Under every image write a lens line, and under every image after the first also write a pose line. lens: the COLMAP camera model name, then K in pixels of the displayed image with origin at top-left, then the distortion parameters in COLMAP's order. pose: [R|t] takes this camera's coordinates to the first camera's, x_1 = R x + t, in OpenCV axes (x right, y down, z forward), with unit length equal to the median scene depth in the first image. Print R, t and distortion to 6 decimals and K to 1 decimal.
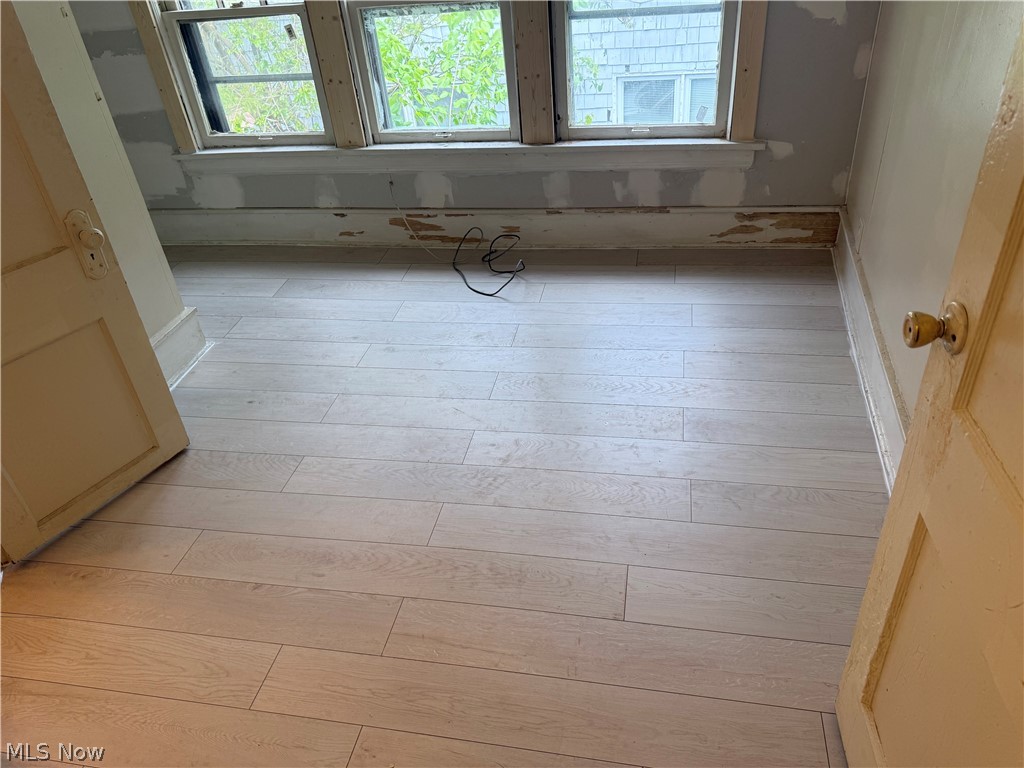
lens RADIAL K [[722.9, 0, 516.8], [0, 722.9, 382.3], [0, 0, 1]] dist [0.025518, -0.034871]
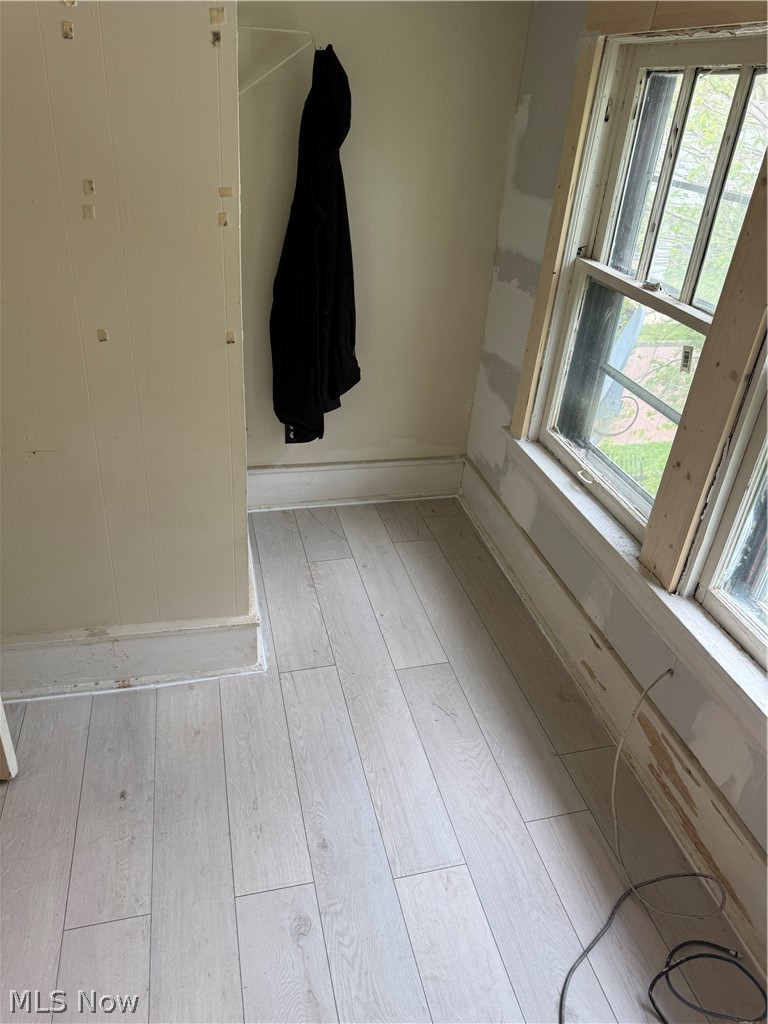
lens RADIAL K [[722.9, 0, 382.0], [0, 722.9, 515.8], [0, 0, 1]] dist [0.025518, -0.034871]
pose [[0.412352, 0.558835, -0.719493, 0.050802], [-0.607782, 0.757067, 0.239690, -0.362228], [0.678651, 0.338458, 0.651827, 0.496734]]
